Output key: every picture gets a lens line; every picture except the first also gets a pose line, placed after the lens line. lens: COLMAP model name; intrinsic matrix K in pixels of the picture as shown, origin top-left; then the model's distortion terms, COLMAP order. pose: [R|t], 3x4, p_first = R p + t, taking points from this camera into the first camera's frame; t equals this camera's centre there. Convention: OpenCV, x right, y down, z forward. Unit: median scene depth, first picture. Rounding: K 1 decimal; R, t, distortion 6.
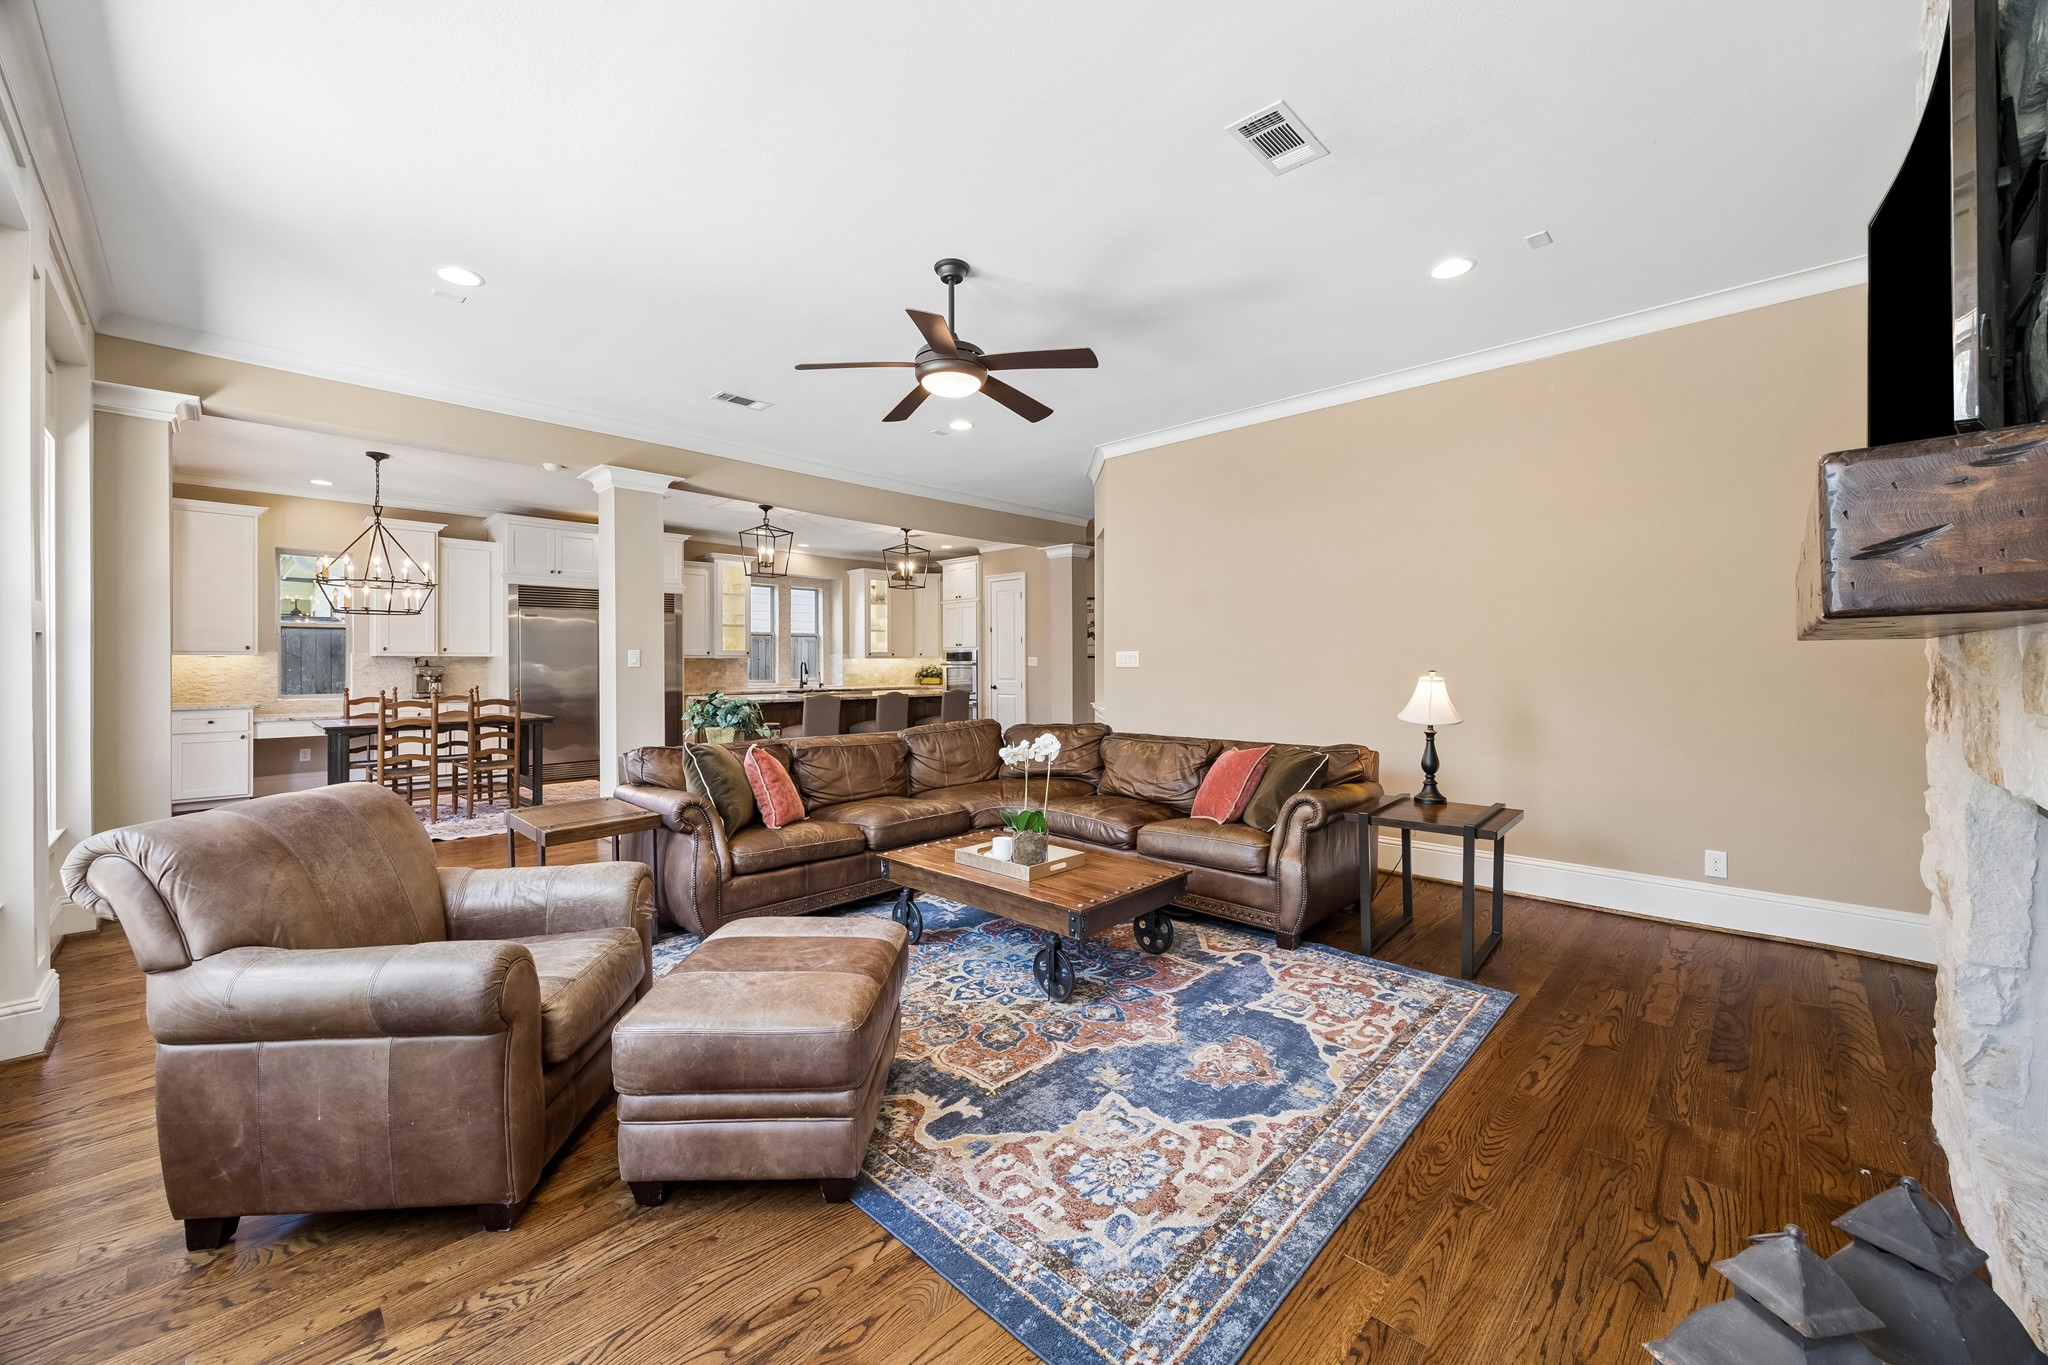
lens RADIAL K [[793.9, 0, 1021.0], [0, 793.9, 670.9], [0, 0, 1]] dist [0.000705, 0.000066]
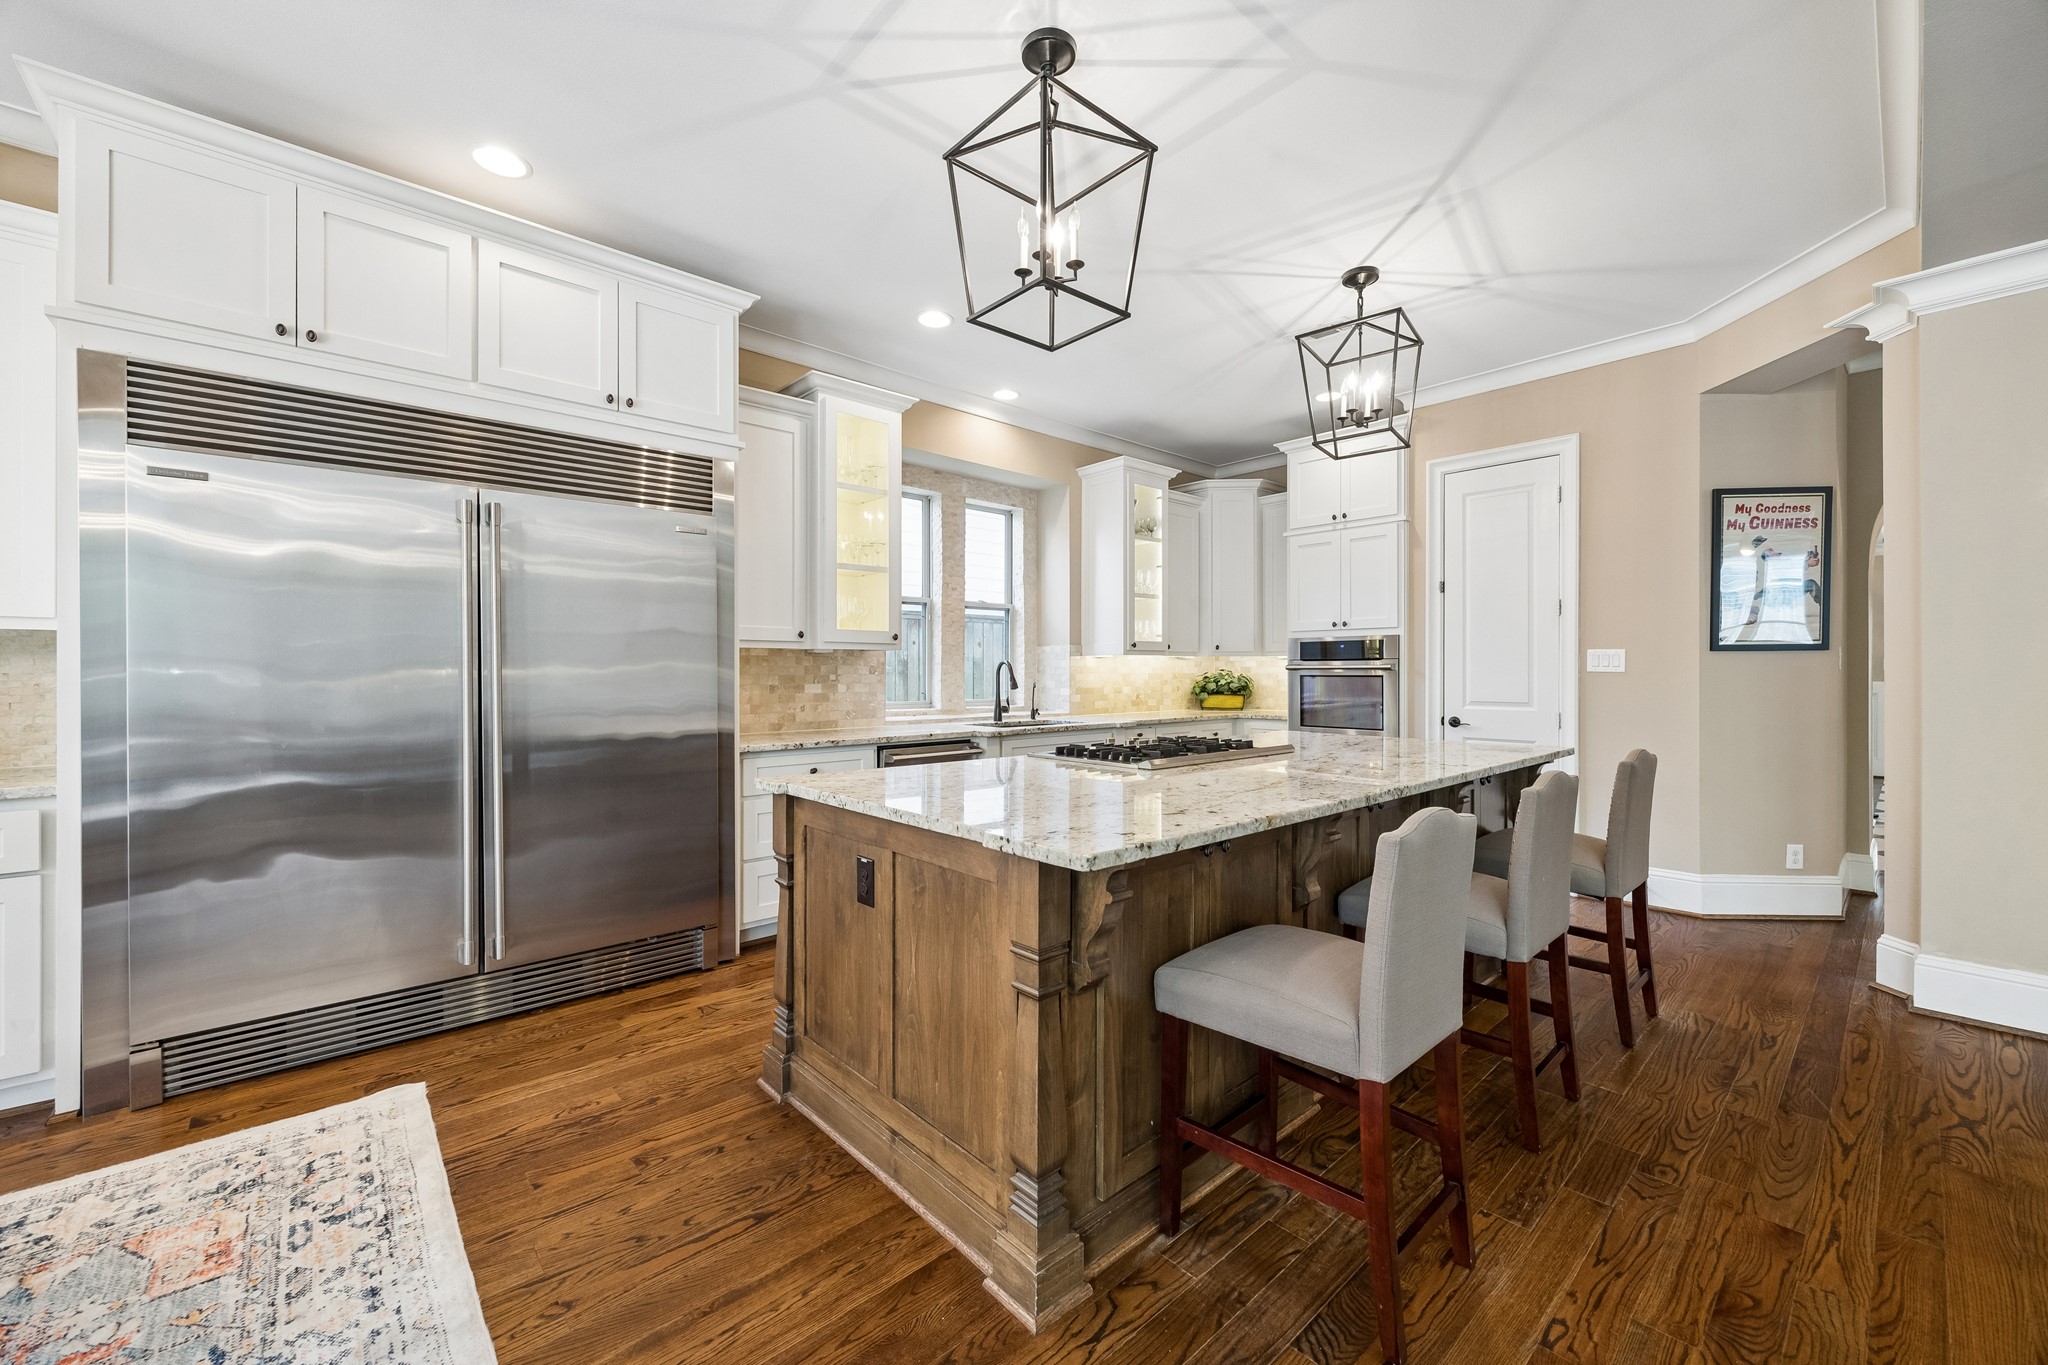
lens RADIAL K [[793.9, 0, 1021.0], [0, 793.9, 670.9], [0, 0, 1]] dist [0.000705, 0.000066]
pose [[0.997838, 0.002409, -0.065680, -0.227051], [-0.003019, 0.999953, -0.009197, -0.001983], [0.065655, 0.009376, 0.997798, 0.541119]]
